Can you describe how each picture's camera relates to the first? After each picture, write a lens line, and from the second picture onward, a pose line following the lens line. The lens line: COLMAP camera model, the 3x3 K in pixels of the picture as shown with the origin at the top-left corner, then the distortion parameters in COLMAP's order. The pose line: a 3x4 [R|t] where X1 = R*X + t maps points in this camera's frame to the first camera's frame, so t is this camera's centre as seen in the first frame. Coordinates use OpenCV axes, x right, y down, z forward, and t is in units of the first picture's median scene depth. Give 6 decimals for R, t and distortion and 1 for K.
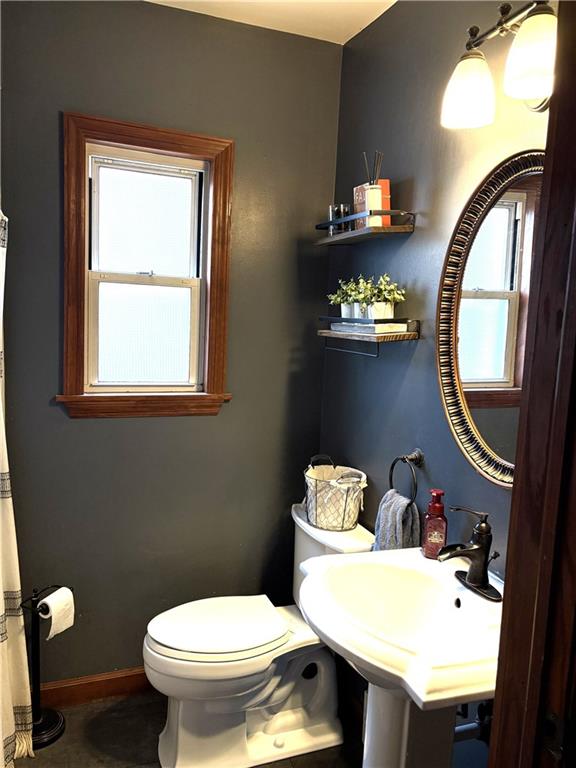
lens RADIAL K [[581.5, 0, 286.1], [0, 581.5, 387.5], [0, 0, 1]] dist [0.061557, -0.066524]
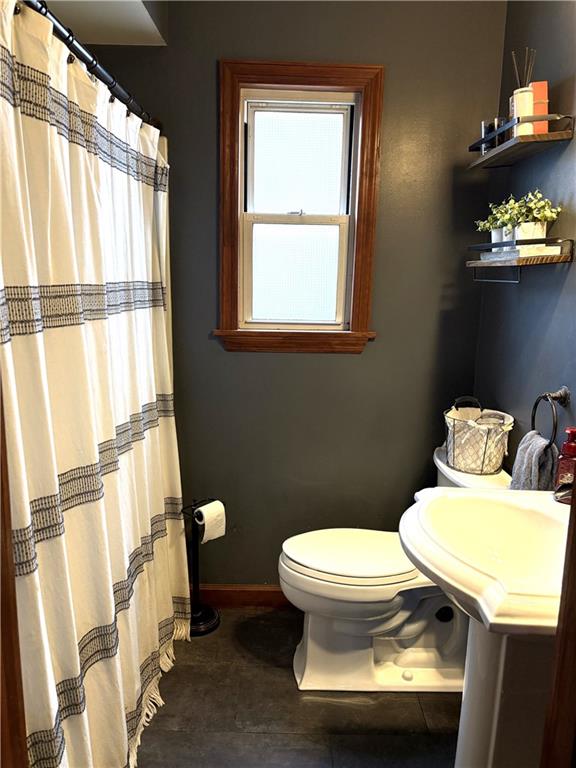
lens RADIAL K [[581.5, 0, 286.1], [0, 581.5, 387.5], [0, 0, 1]] dist [0.061557, -0.066524]
pose [[0.939743, 0.039603, -0.339579, 0.114853], [-0.019252, 0.997822, 0.063092, 0.051027], [0.341338, -0.052752, 0.938459, 0.010058]]
